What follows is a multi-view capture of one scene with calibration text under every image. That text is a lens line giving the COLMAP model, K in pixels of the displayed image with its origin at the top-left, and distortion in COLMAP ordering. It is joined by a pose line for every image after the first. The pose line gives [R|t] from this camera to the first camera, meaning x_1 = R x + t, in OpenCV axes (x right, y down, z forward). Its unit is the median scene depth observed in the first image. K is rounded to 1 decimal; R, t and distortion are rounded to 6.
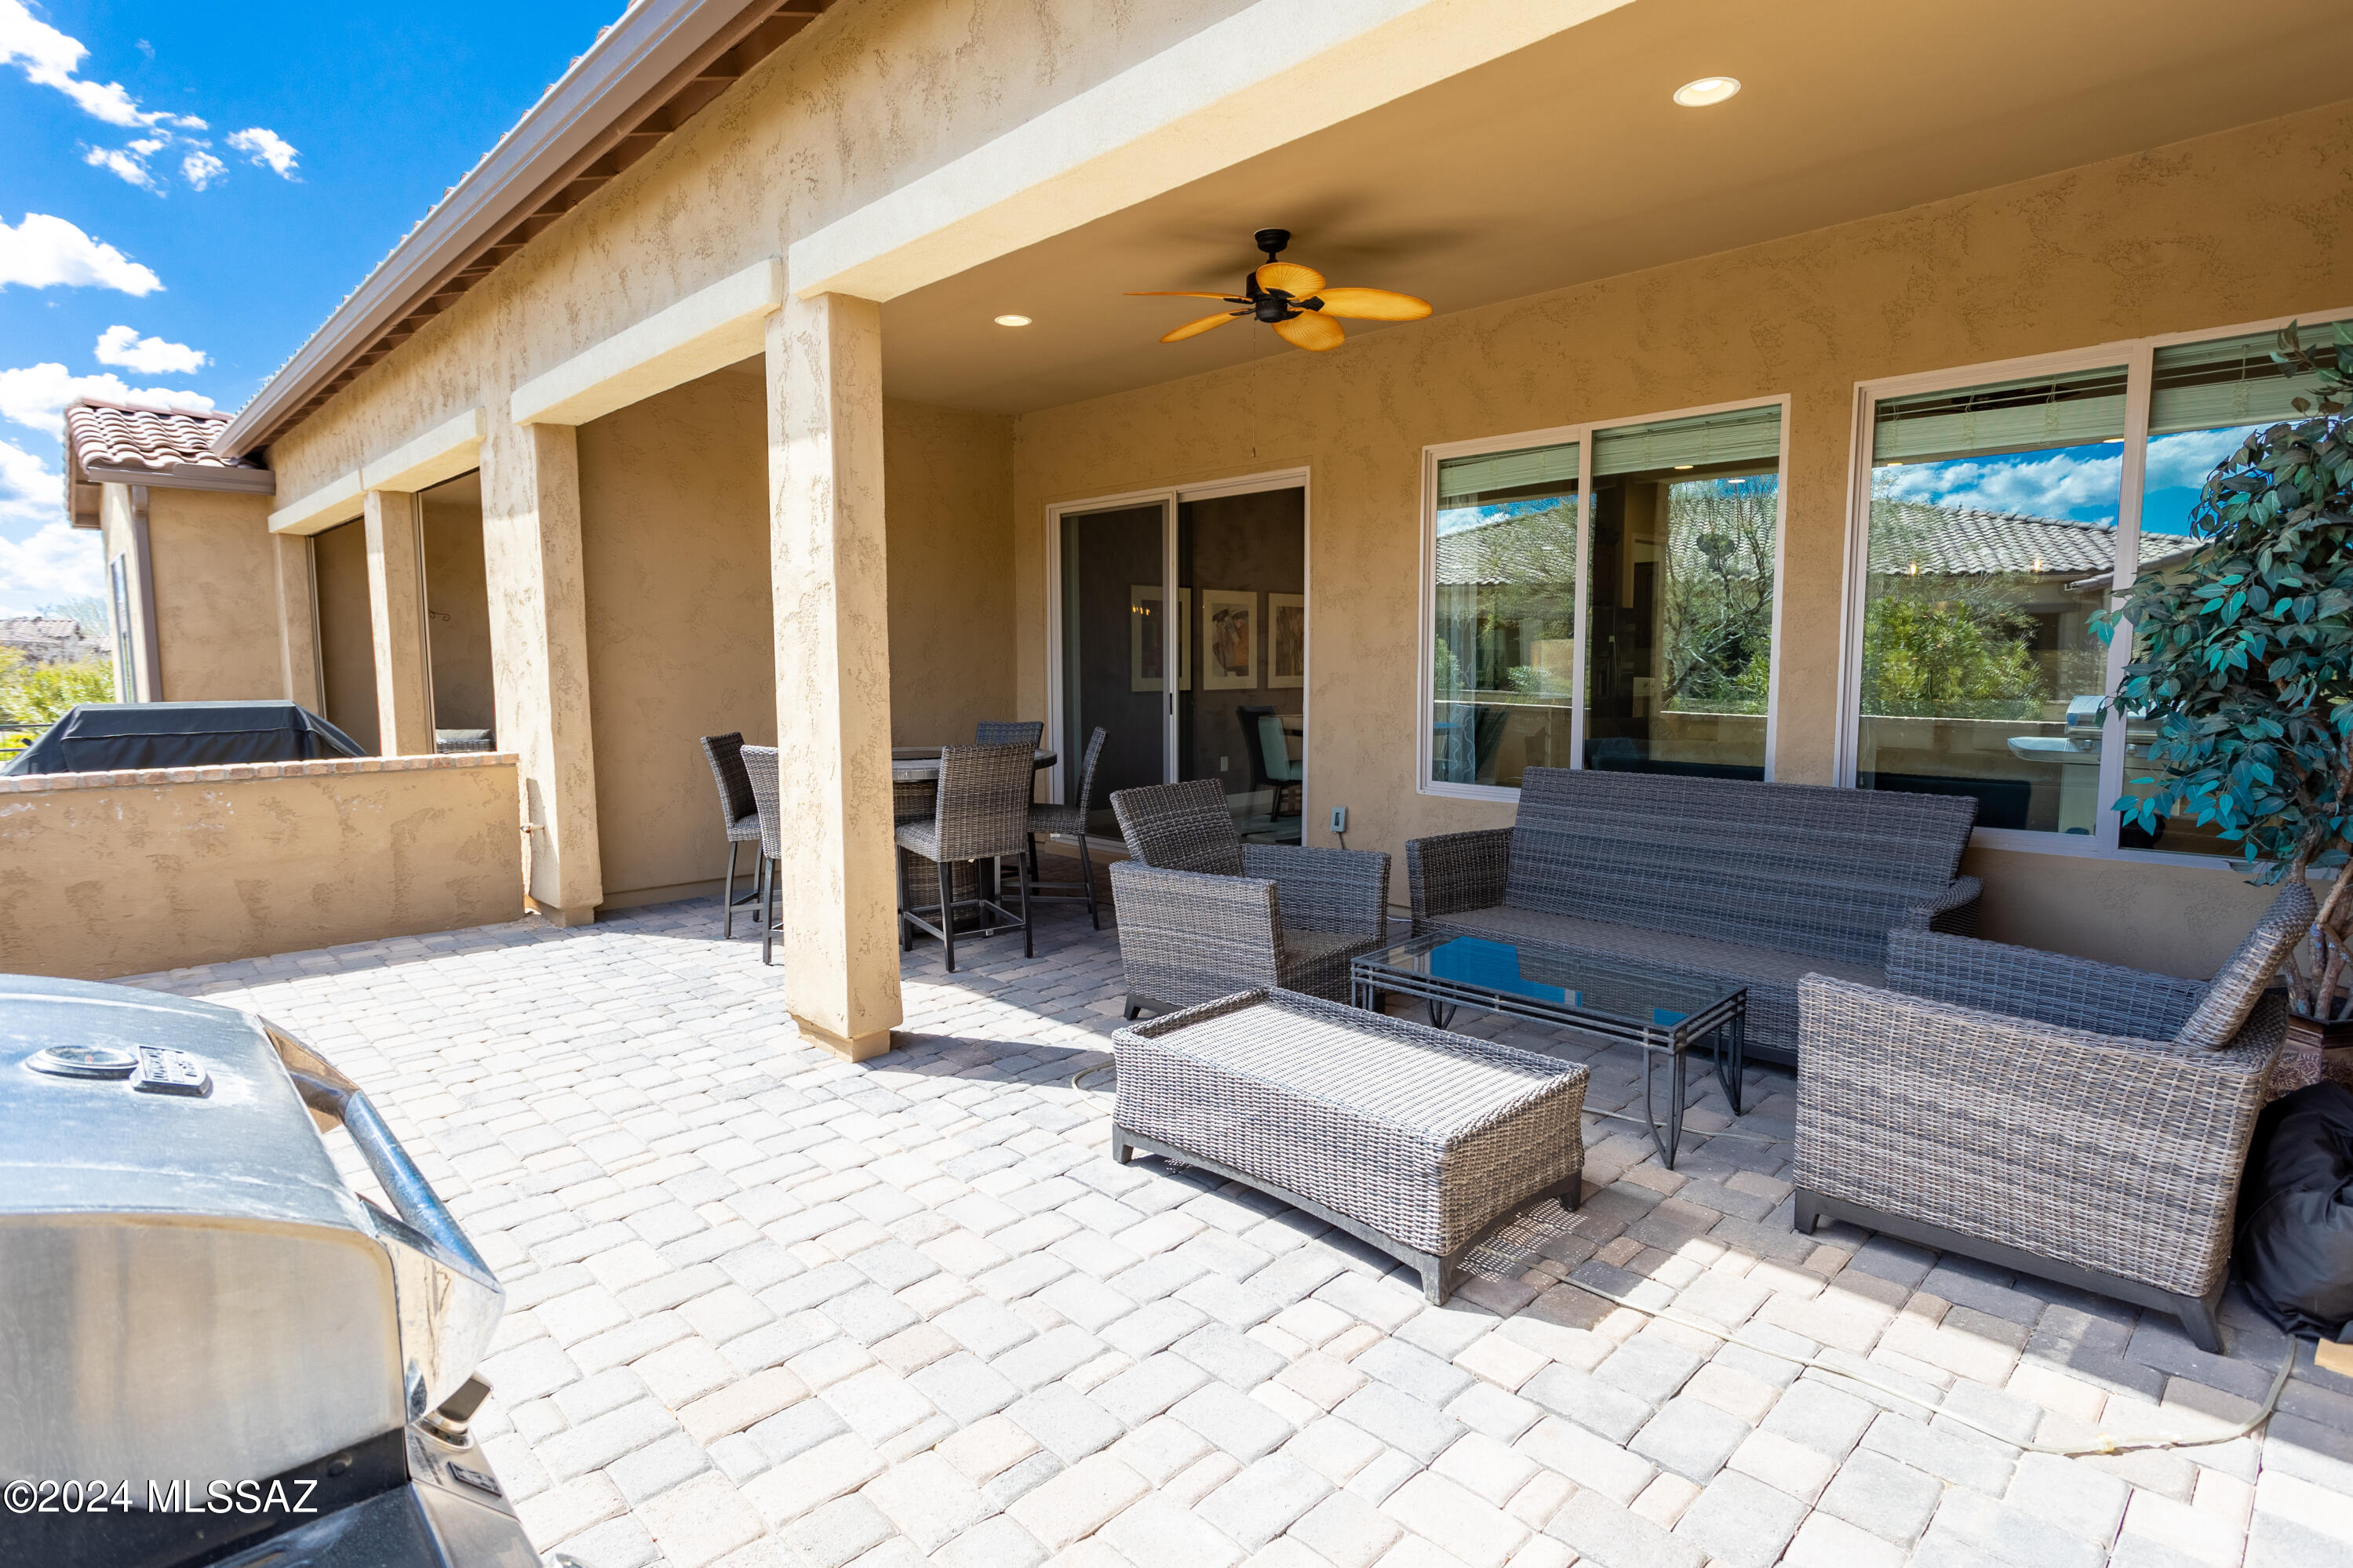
lens RADIAL K [[1156.1, 0, 1183.6], [0, 1156.1, 777.7], [0, 0, 1]] dist [-0.001555, 0.003876]
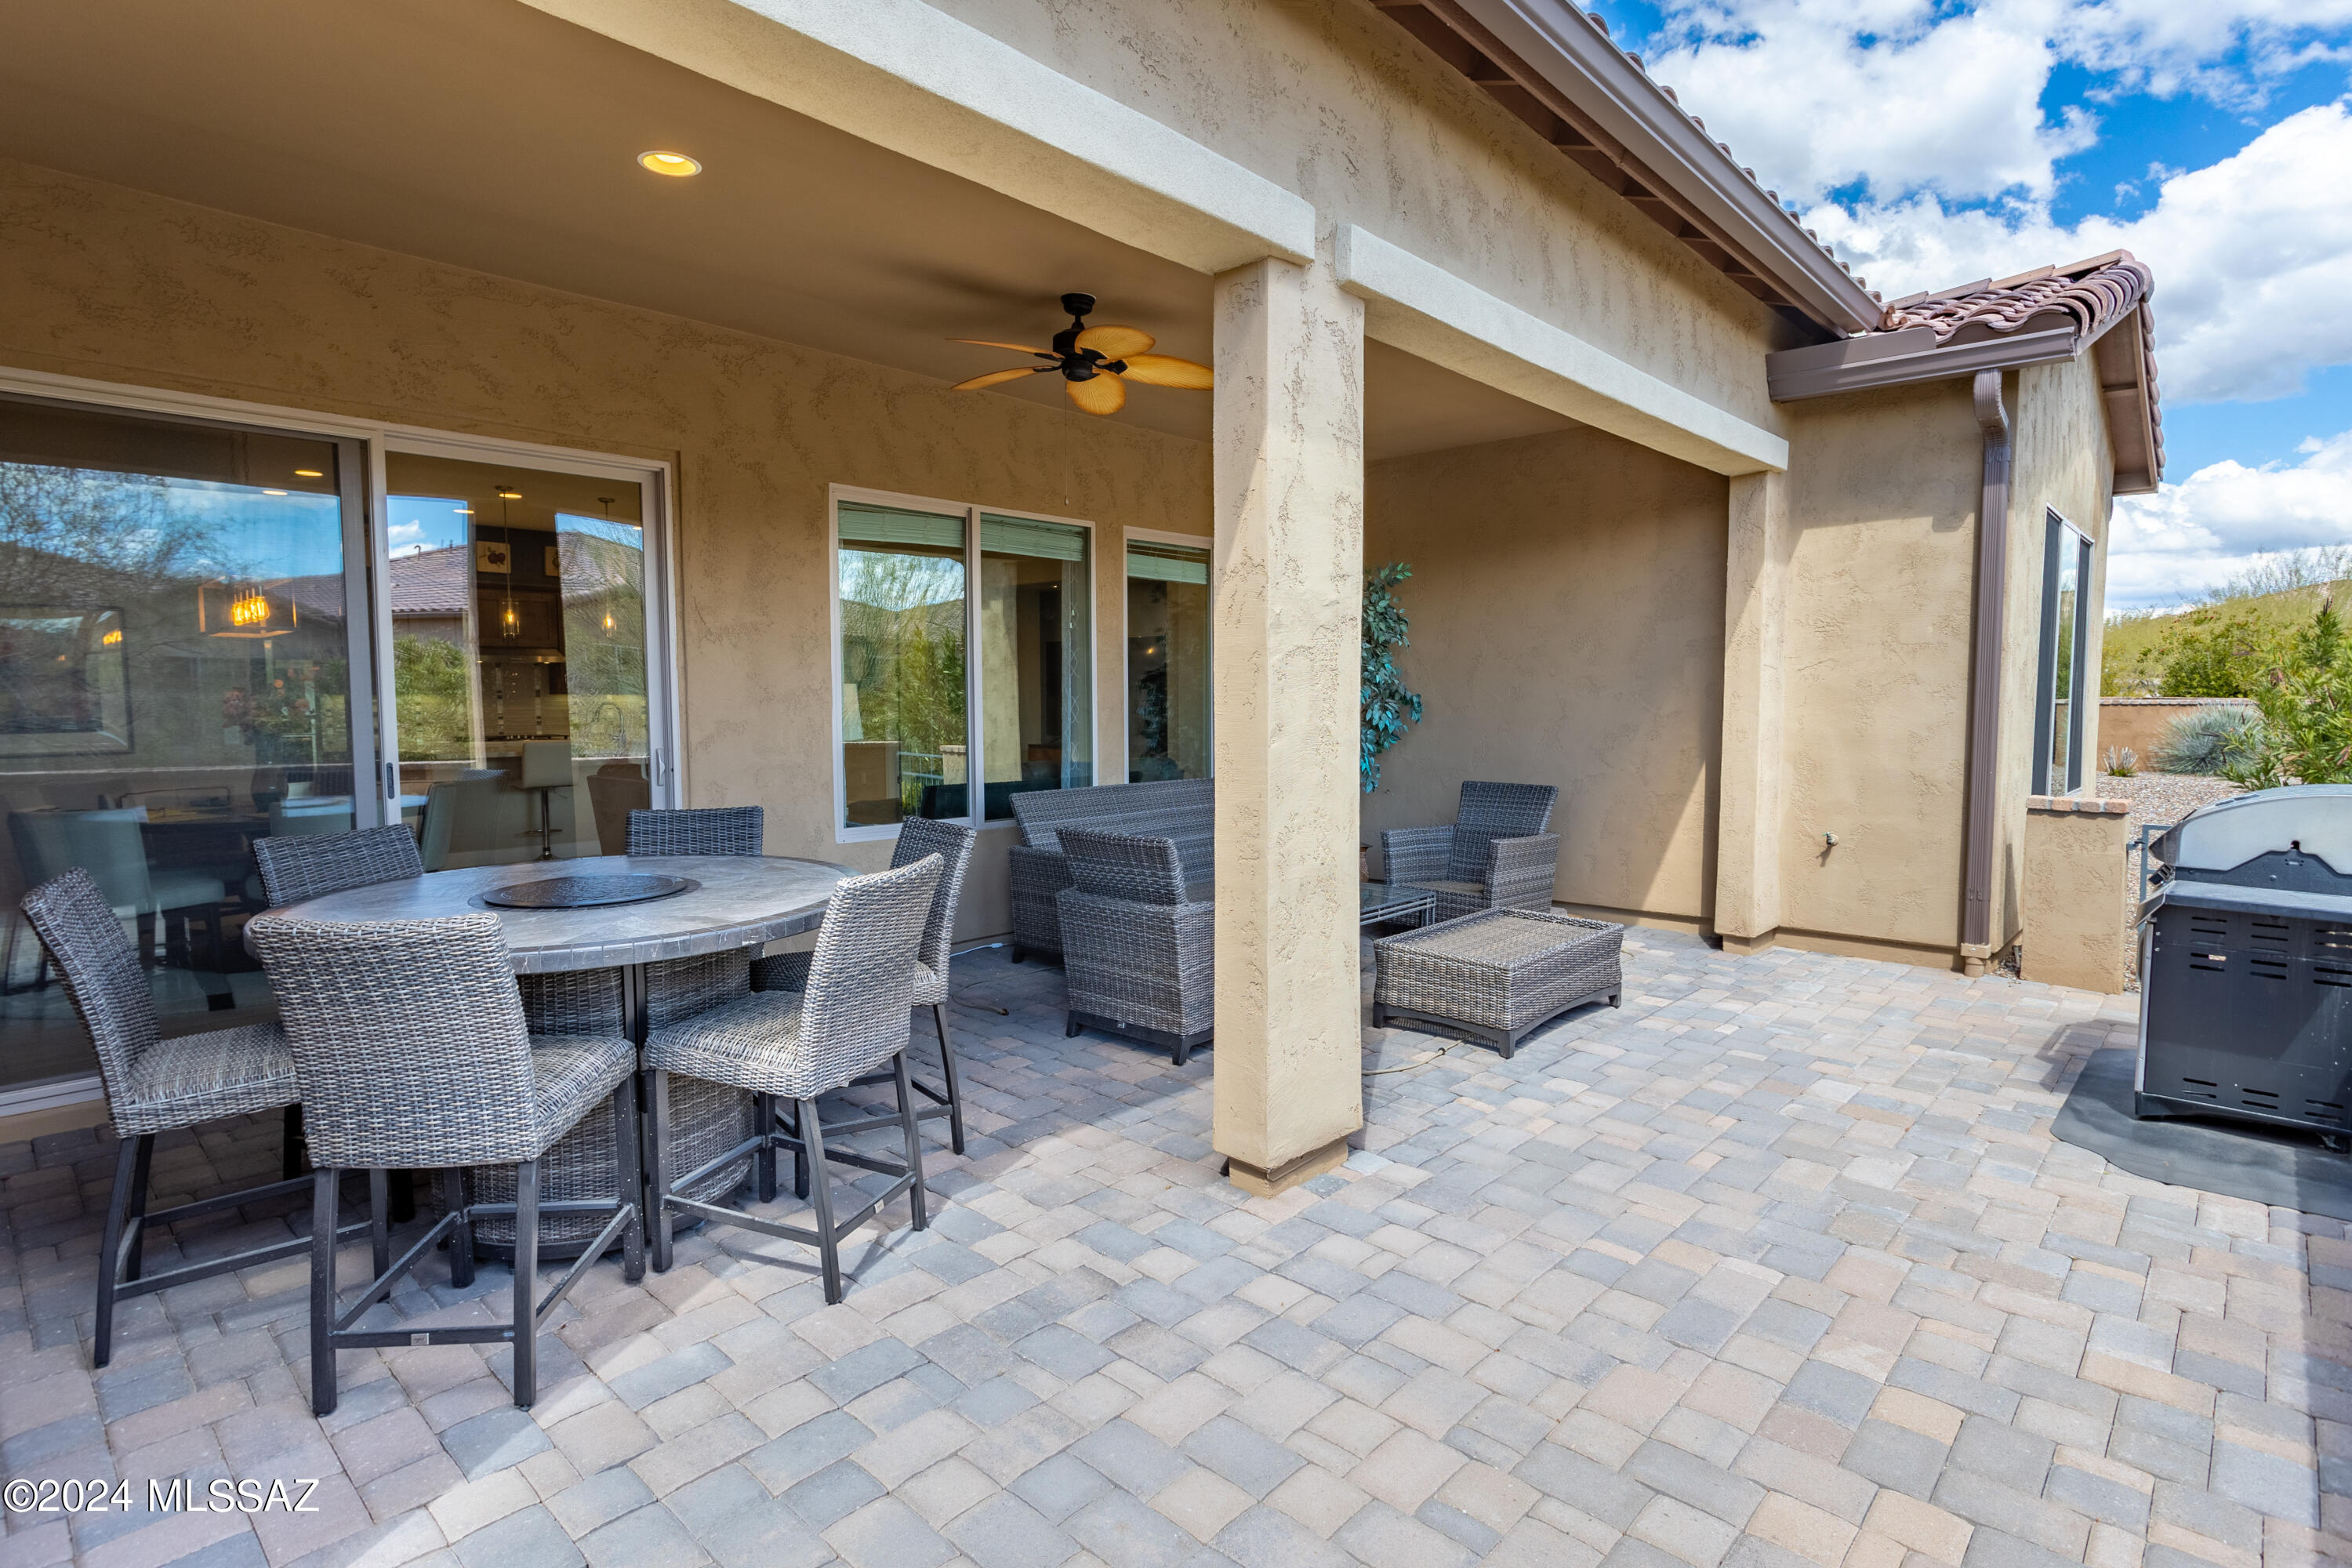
lens RADIAL K [[1155.8, 0, 1183.2], [0, 1155.8, 778.8], [0, 0, 1]] dist [-0.001555, 0.003876]
pose [[-0.017653, -0.070888, 0.997328, -0.935184], [0.108405, 0.991468, 0.072390, -0.097056], [-0.993950, 0.109393, -0.009818, 0.900130]]
